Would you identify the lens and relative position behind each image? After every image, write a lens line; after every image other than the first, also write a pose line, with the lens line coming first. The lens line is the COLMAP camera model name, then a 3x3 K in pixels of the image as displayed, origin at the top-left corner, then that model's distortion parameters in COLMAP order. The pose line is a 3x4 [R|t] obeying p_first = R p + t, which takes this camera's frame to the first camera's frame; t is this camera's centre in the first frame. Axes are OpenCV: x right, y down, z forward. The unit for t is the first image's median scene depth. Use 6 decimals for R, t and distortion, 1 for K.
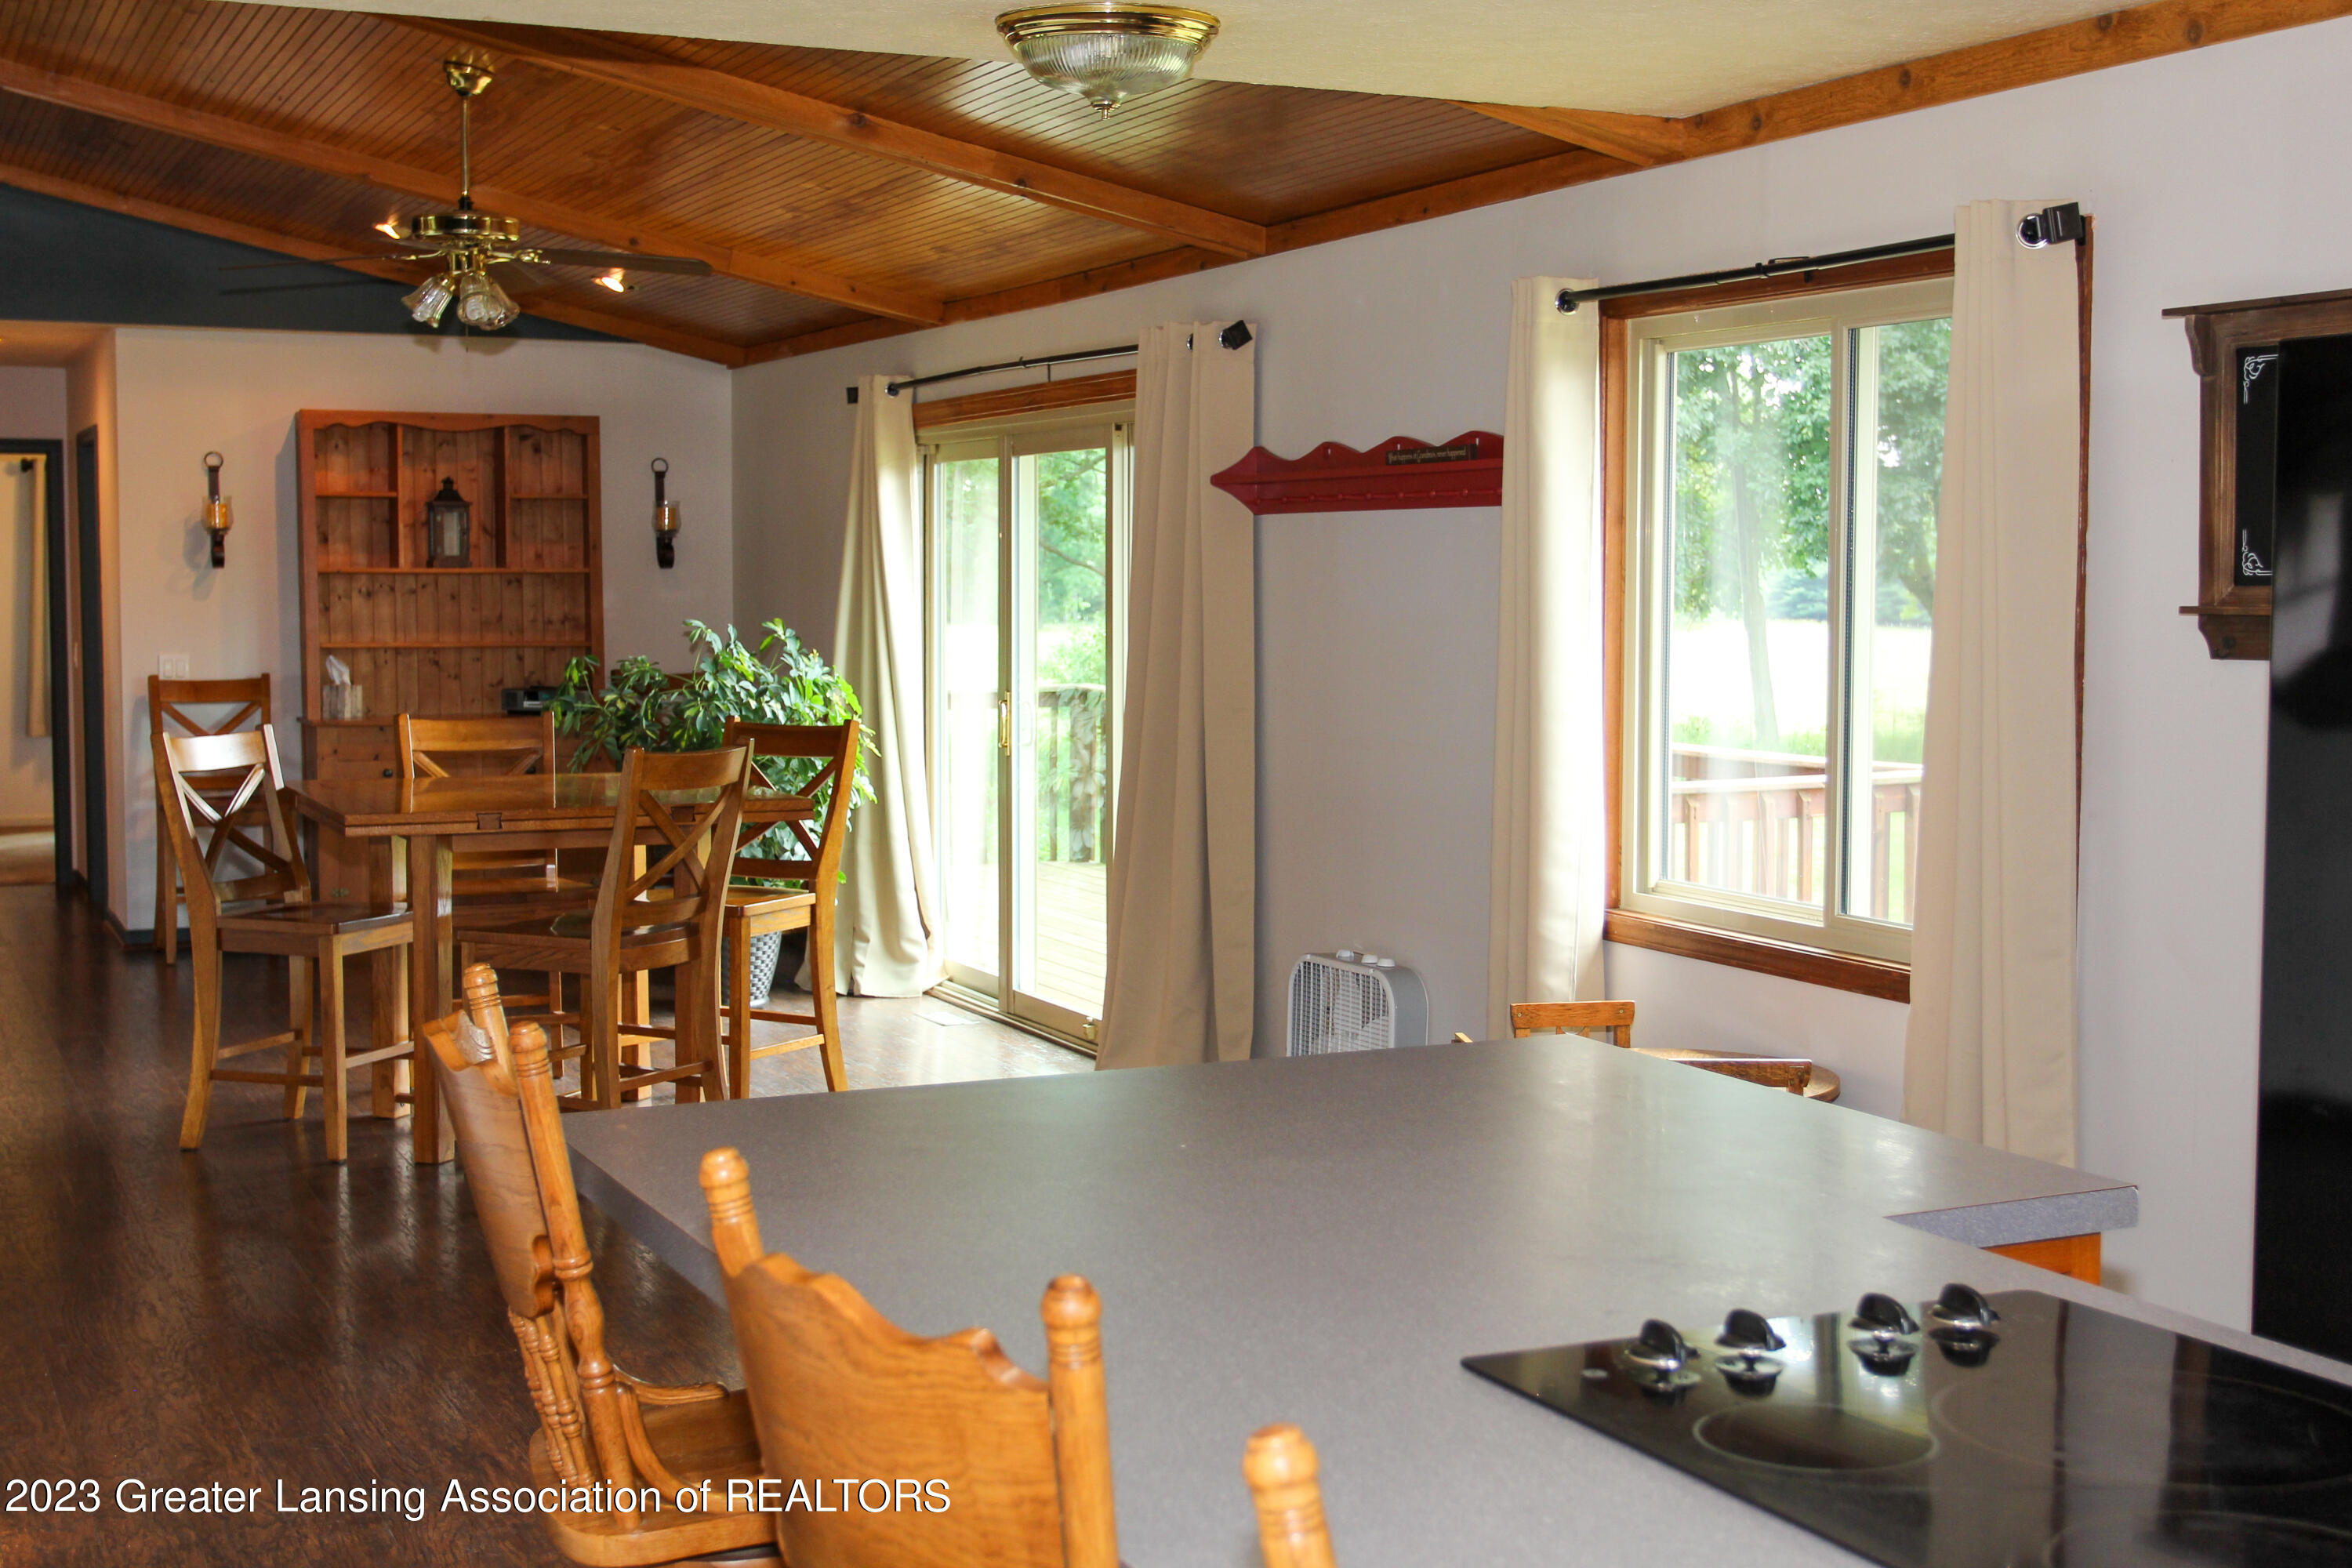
lens RADIAL K [[2958.4, 0, 1176.0], [0, 2958.4, 784.0], [0, 0, 1]] dist [-0.013605, -0.028135]
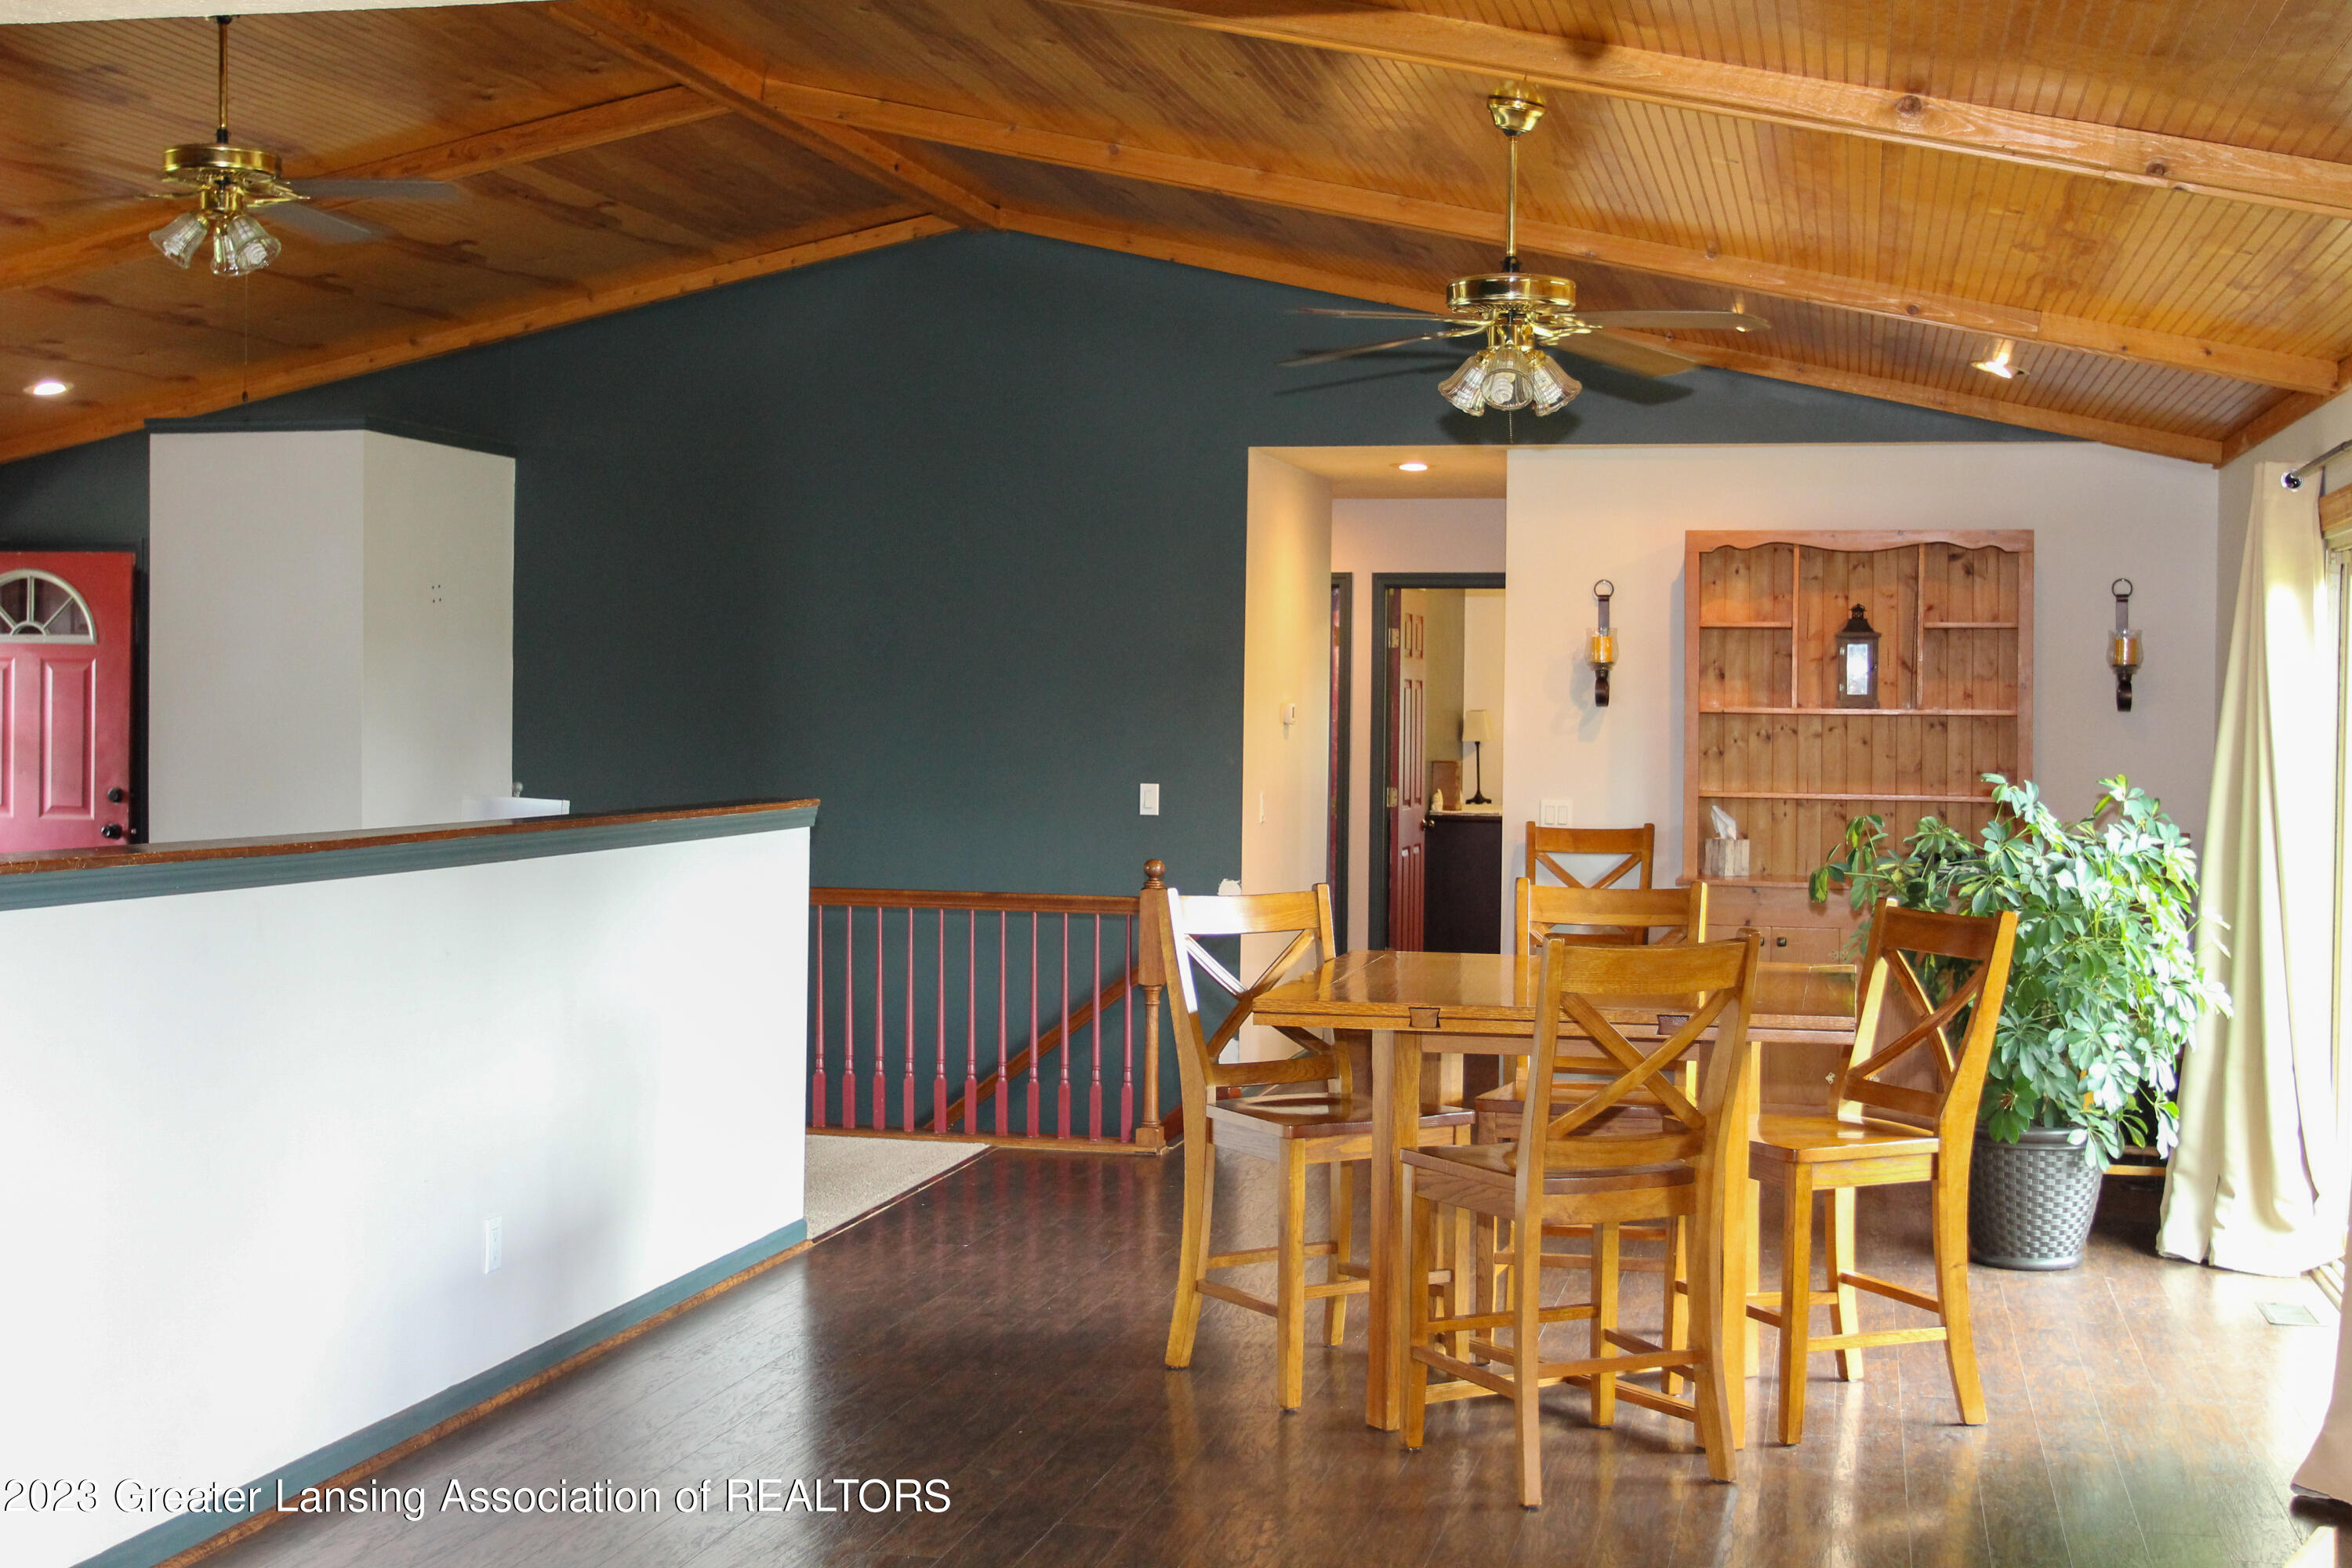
lens RADIAL K [[2958.4, 0, 1176.0], [0, 2958.4, 784.0], [0, 0, 1]] dist [-0.013605, -0.028135]
pose [[0.793389, 0.022043, -0.608316, 0.126210], [-0.051620, 0.998181, -0.031155, -0.013895], [0.606522, 0.056119, 0.793083, 0.194916]]
